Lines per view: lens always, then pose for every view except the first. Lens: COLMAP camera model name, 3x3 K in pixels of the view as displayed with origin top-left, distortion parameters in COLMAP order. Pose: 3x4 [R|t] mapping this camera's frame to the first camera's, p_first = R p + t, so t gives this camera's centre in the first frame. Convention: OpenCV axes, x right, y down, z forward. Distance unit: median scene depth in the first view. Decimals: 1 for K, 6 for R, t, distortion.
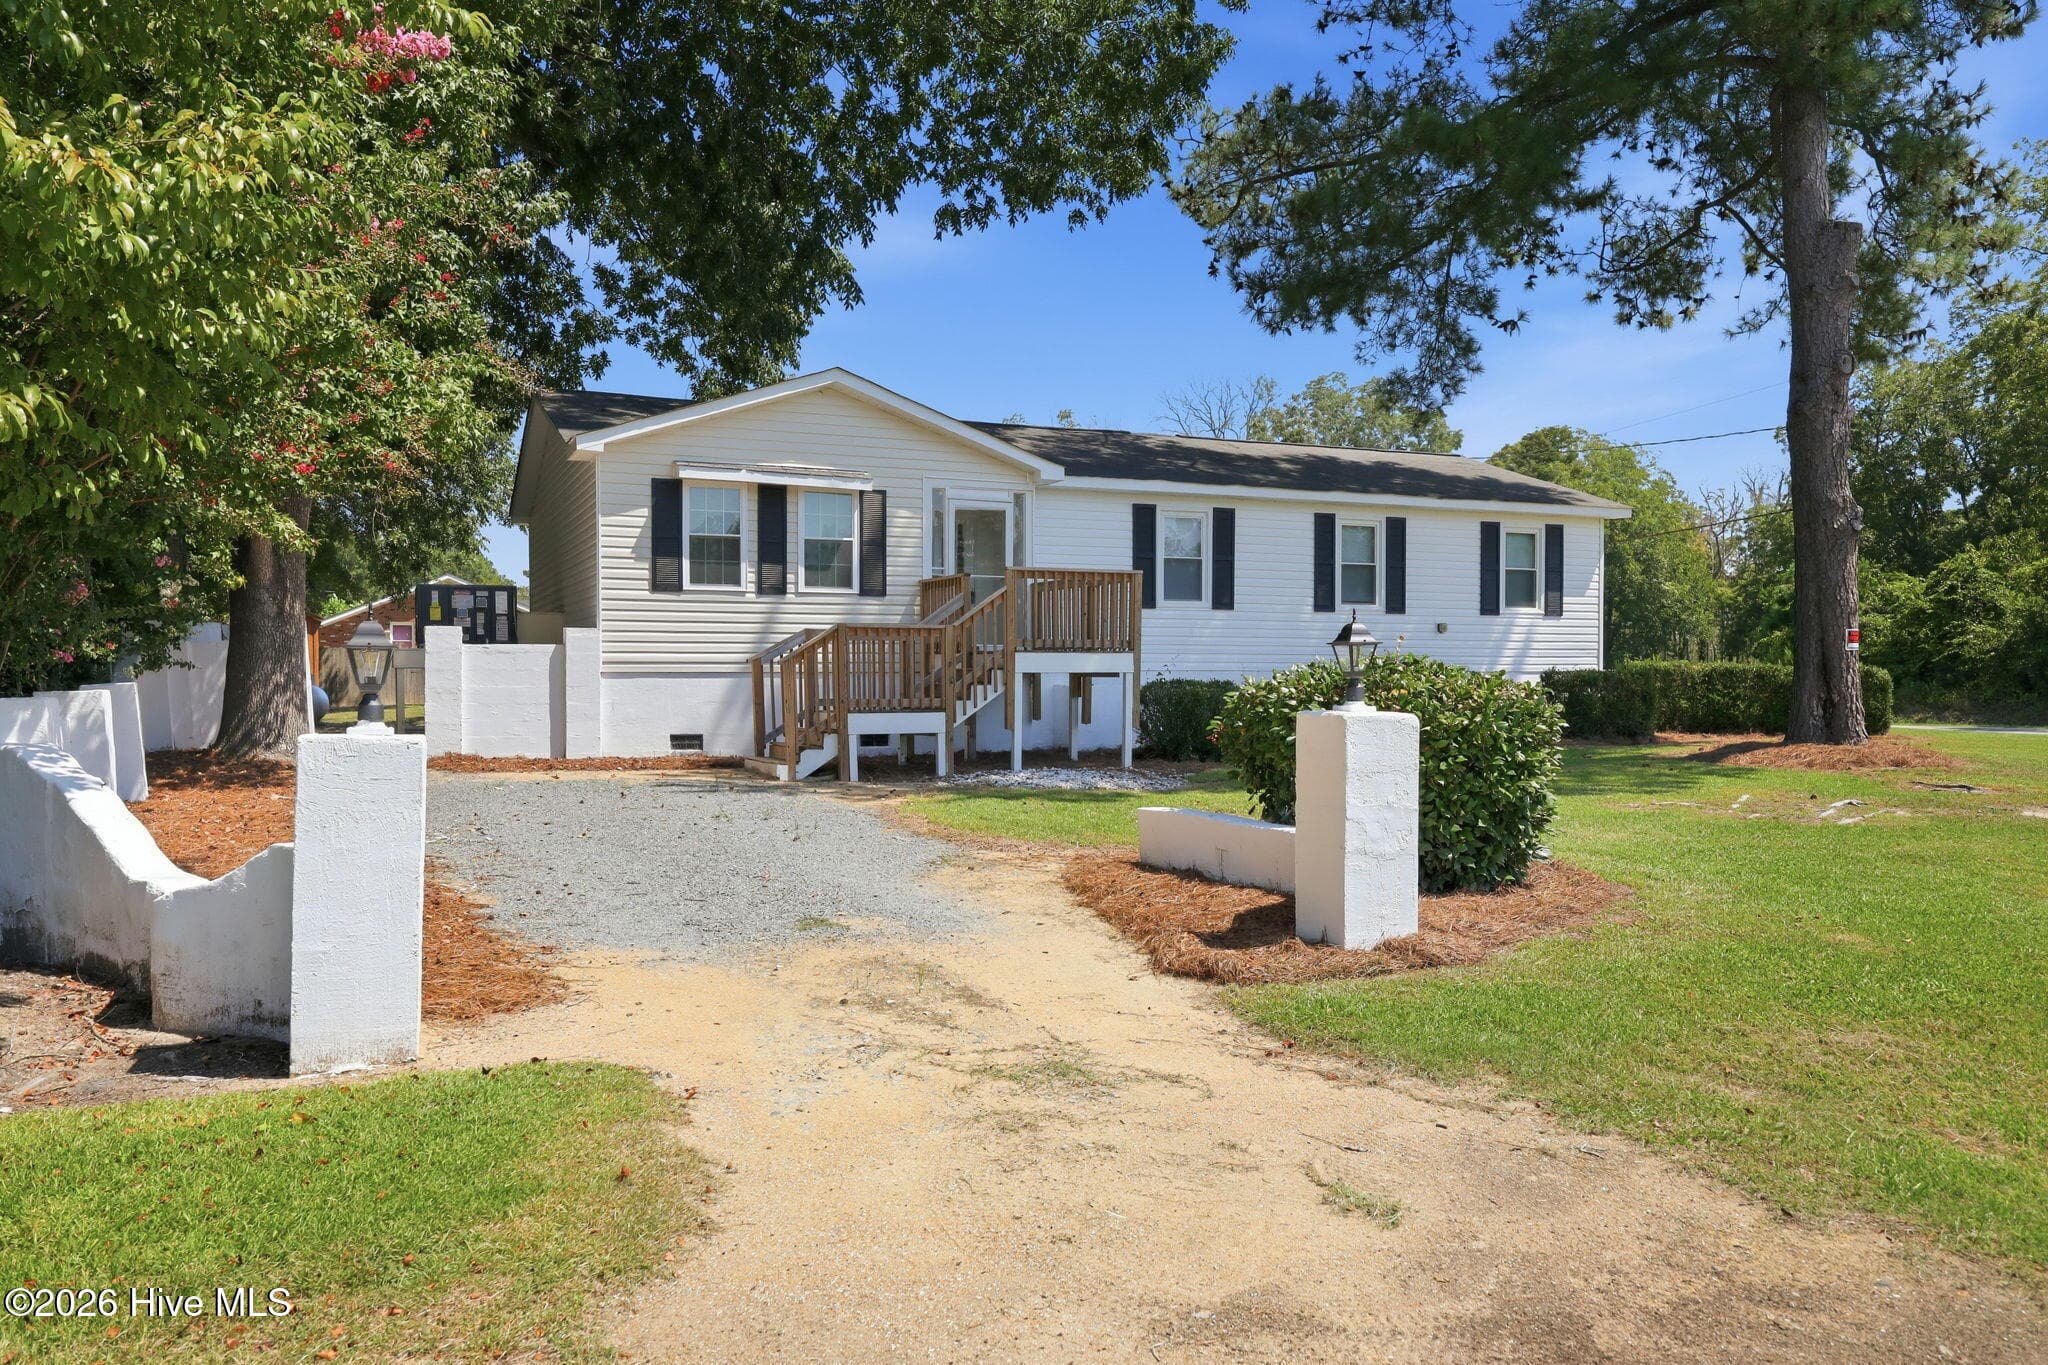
lens RADIAL K [[1521.5, 0, 1020.1], [0, 1521.5, 727.9], [0, 0, 1]] dist [0.003740, 0.003364]
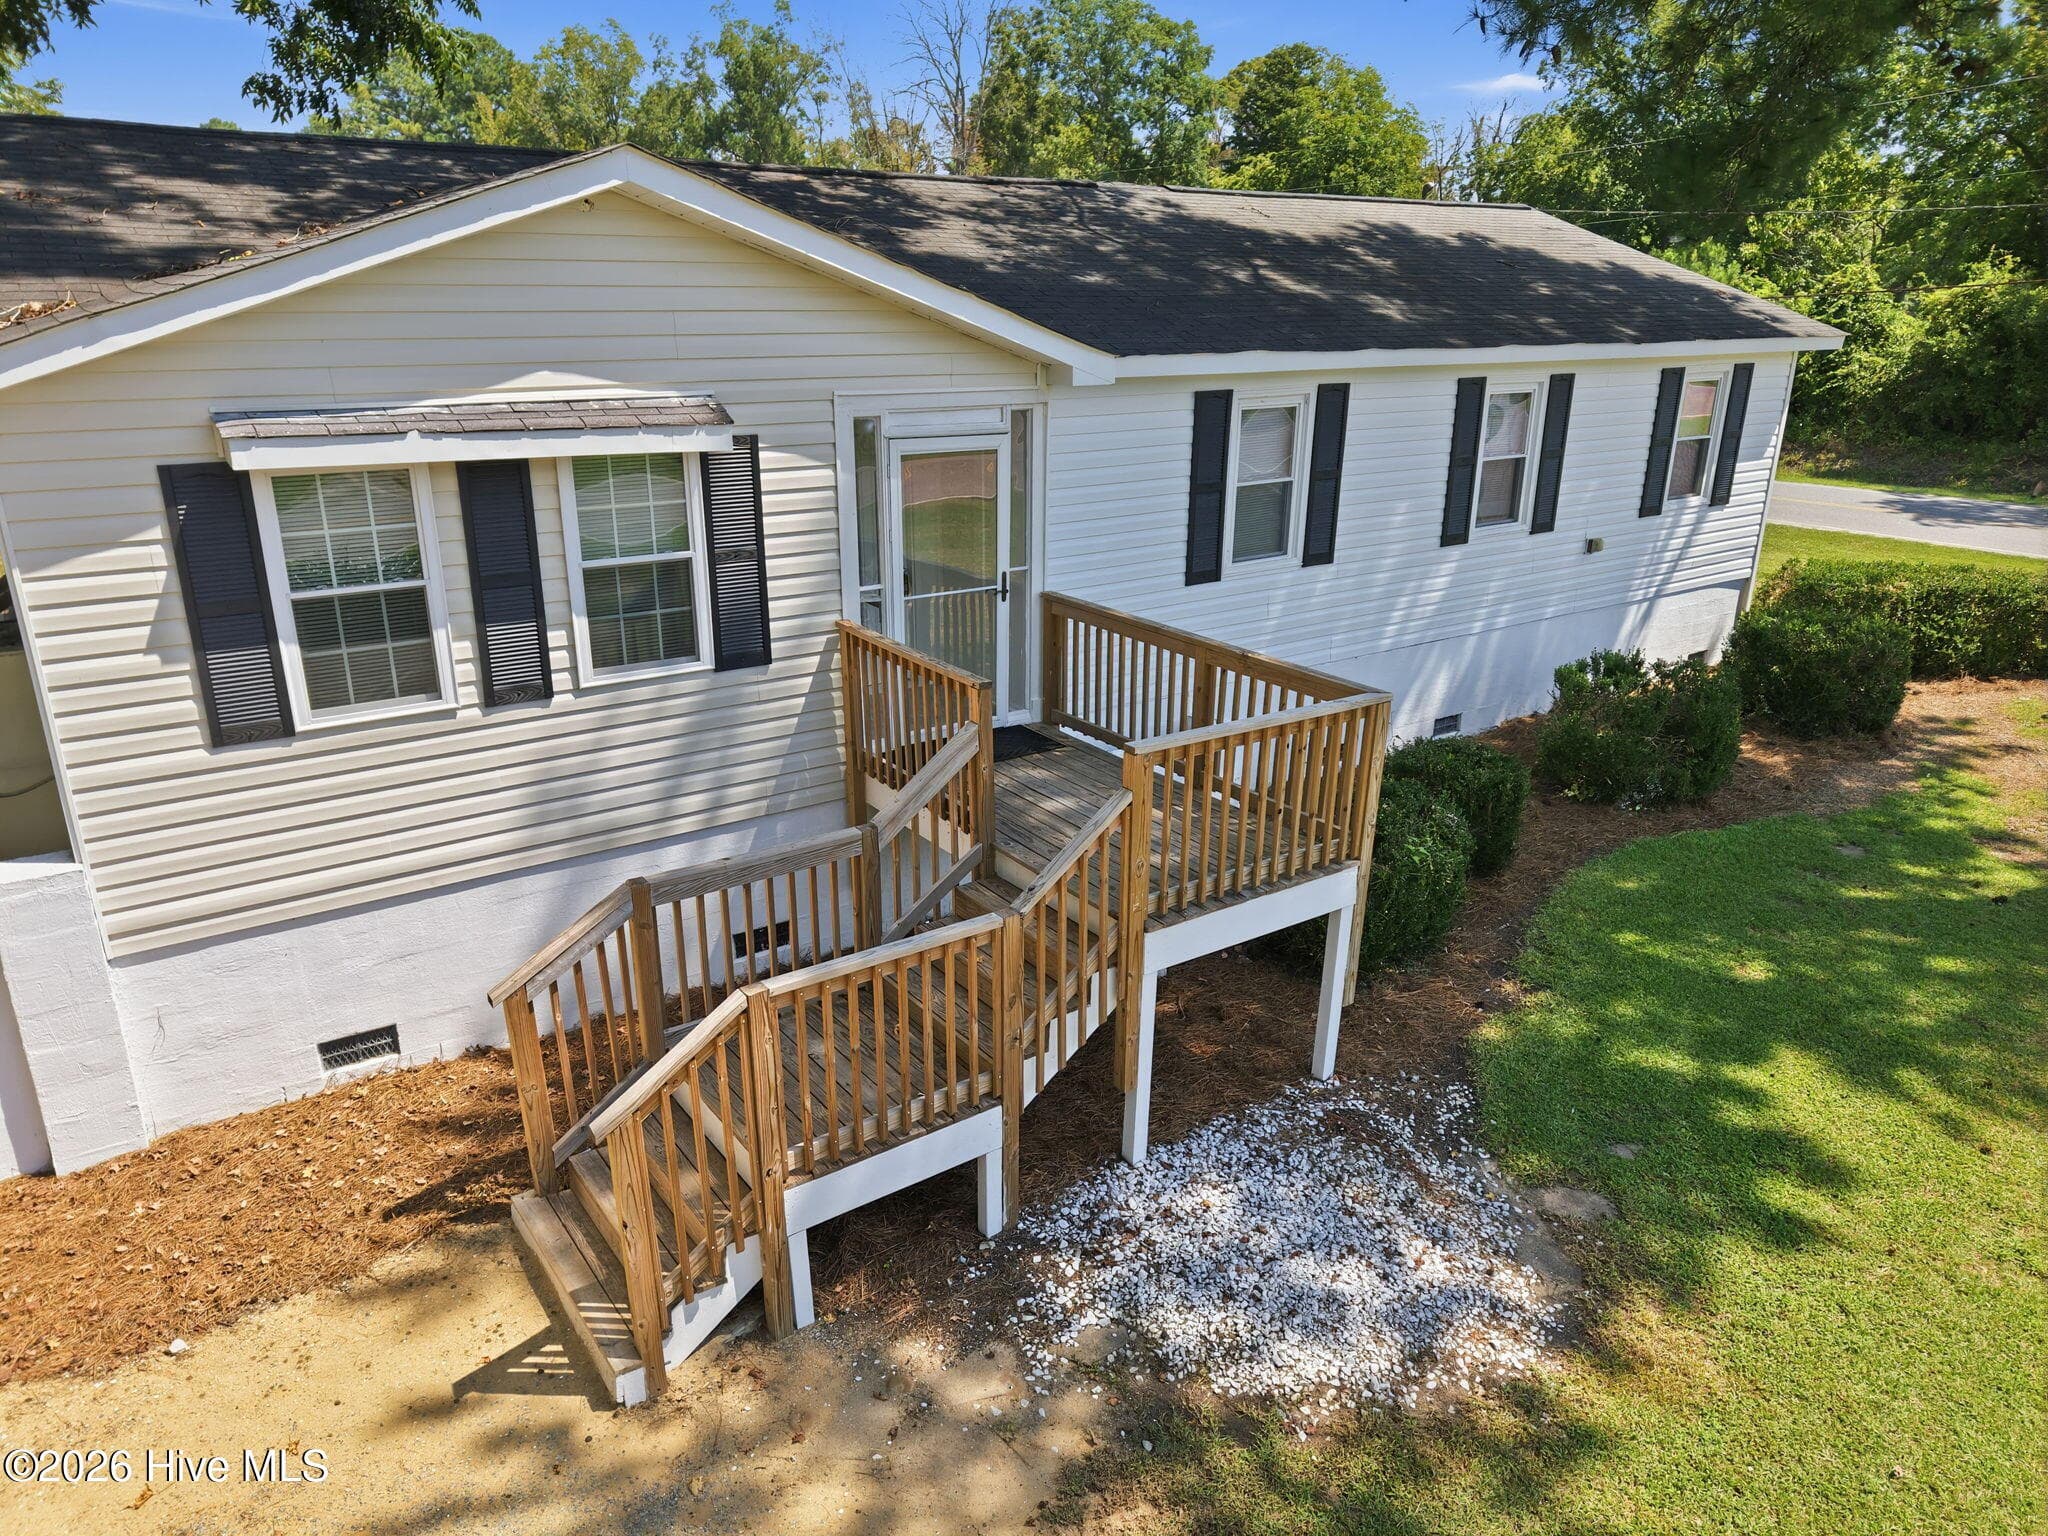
lens RADIAL K [[1378.8, 0, 1027.5], [0, 1378.8, 775.5], [0, 0, 1]] dist [0.016074, -0.005597]
pose [[0.977659, -0.063754, 0.200296, -0.087283], [-0.001356, 0.950960, 0.309310, -0.166047], [-0.210193, -0.302671, 0.929628, 0.511815]]
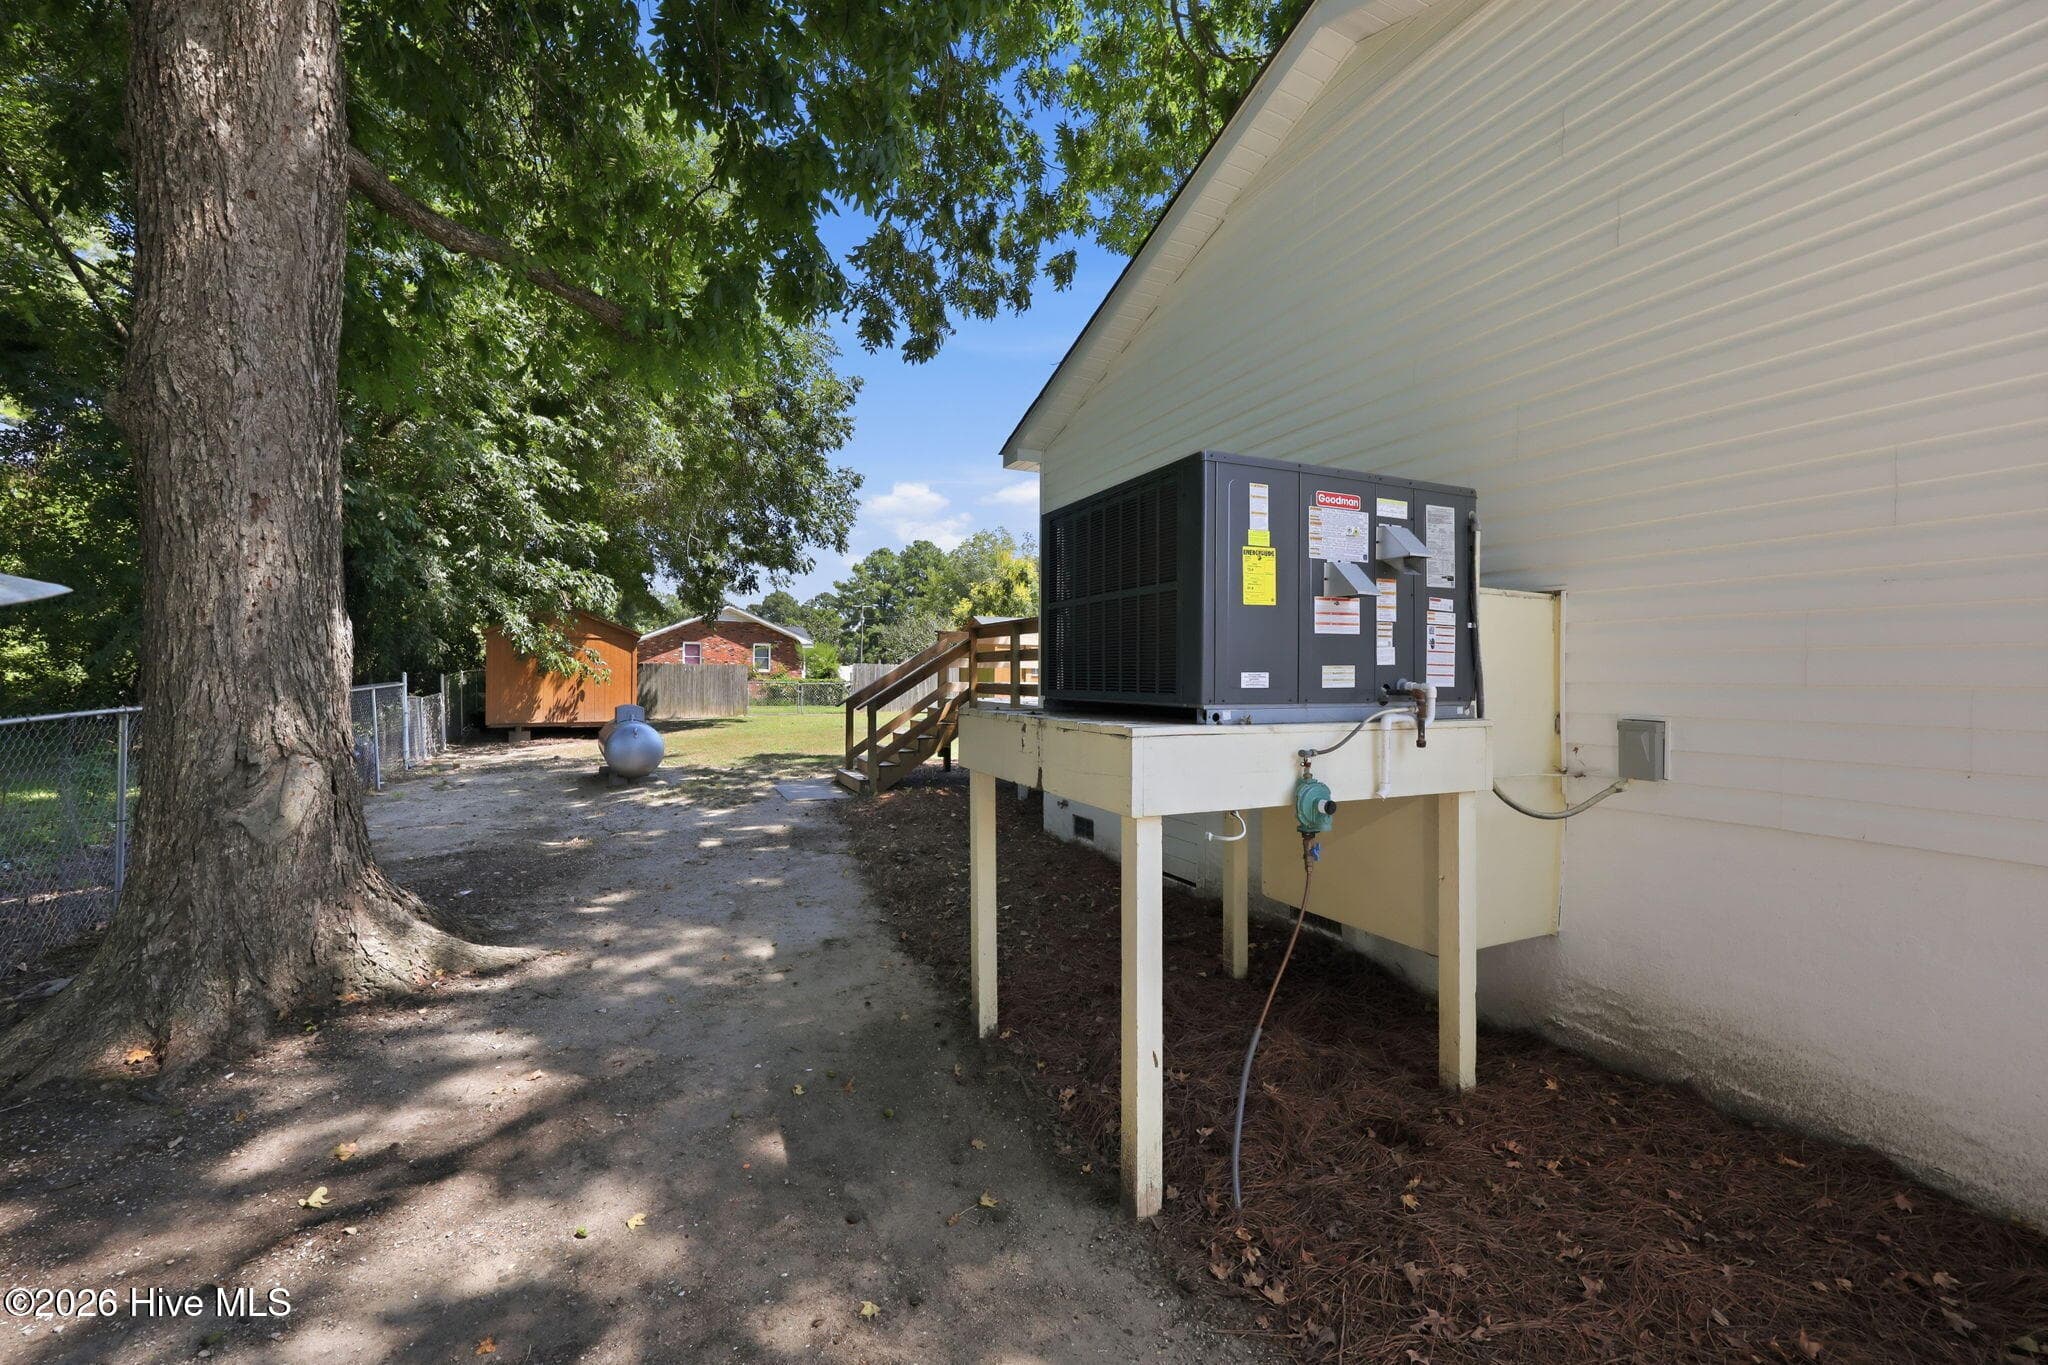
lens RADIAL K [[839.7, 0, 1024.6], [0, 839.7, 688.4], [0, 0, 1]] dist [0.003013, 0.000224]
pose [[0.999839, 0.005865, 0.016950, -0.396922], [-0.005545, 0.999807, -0.018873, -0.051498], [-0.017058, 0.018776, 0.999678, 0.812117]]
